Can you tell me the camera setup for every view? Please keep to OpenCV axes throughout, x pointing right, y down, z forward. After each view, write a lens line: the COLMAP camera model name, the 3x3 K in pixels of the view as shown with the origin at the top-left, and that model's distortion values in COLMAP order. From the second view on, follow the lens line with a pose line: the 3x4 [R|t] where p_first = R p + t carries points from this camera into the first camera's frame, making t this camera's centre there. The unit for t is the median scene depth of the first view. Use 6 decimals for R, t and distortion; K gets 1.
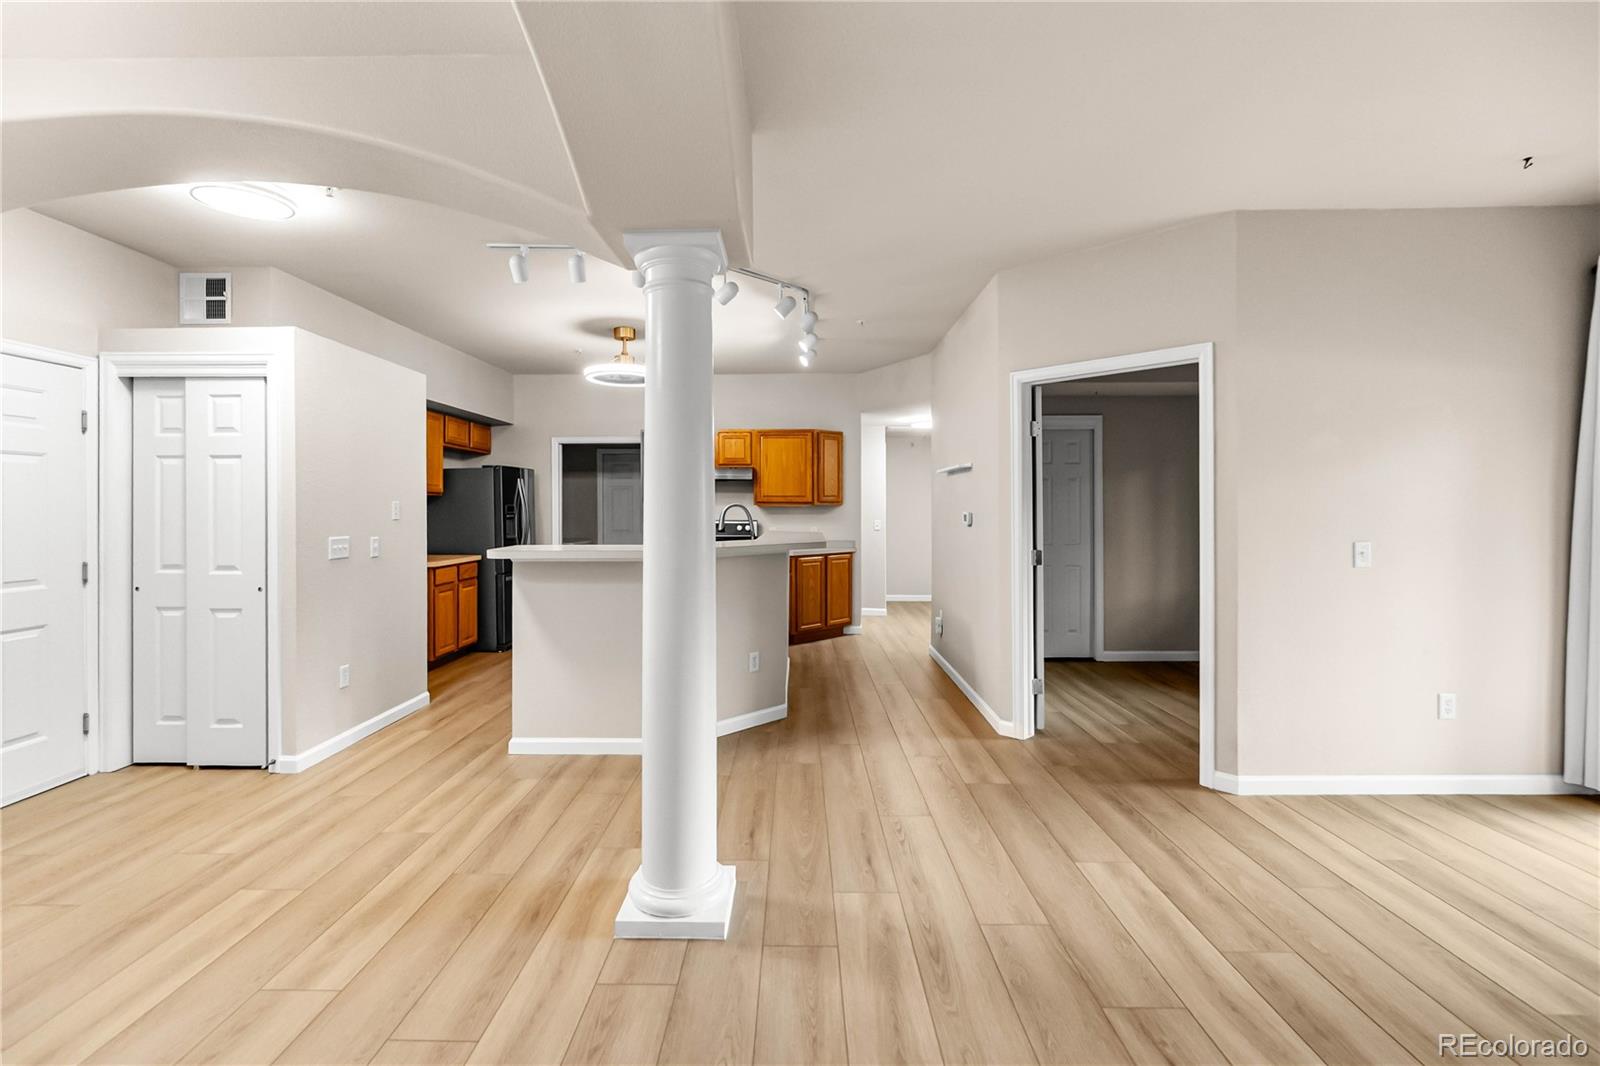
lens RADIAL K [[747.3, 0, 817.5], [0, 747.3, 503.7], [0, 0, 1]] dist [-0.007915, 0.000428]
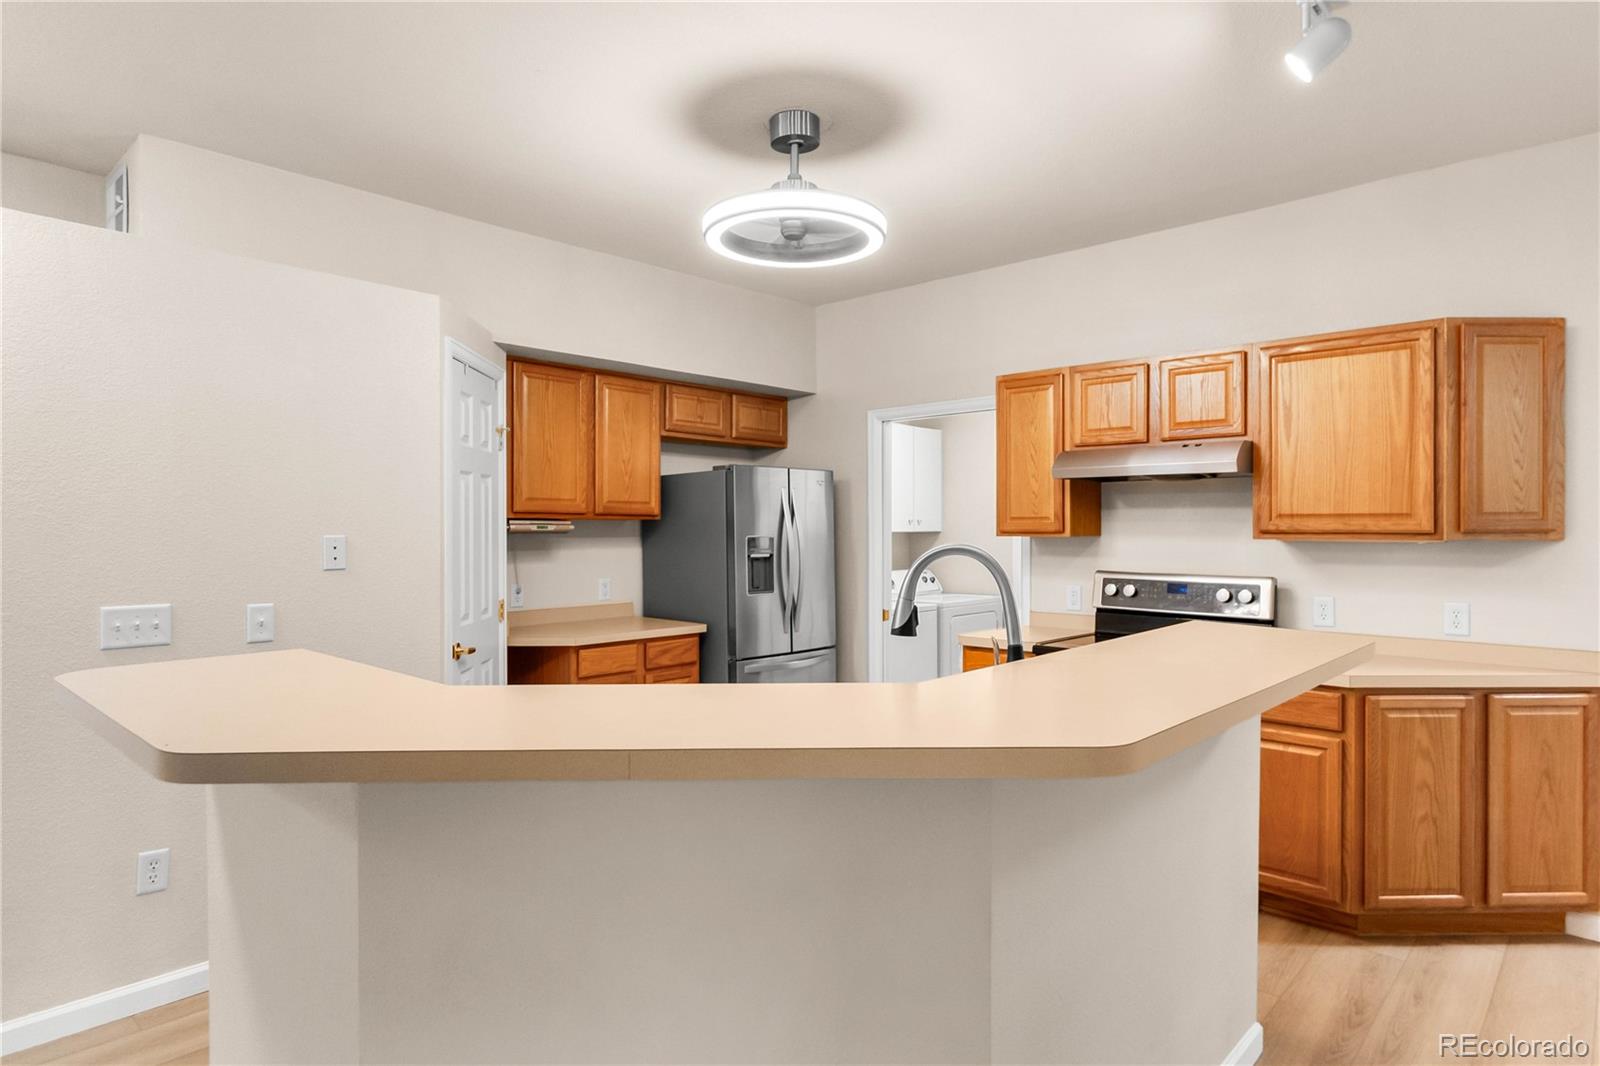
lens RADIAL K [[948.6, 0, 765.6], [0, 948.6, 526.0], [0, 0, 1]] dist [-0.002867, 0.002830]
pose [[0.709453, 0.000166, -0.704753, 0.090429], [0.002226, 0.999994, 0.002476, -0.007393], [0.704749, -0.003325, 0.709449, 0.523622]]
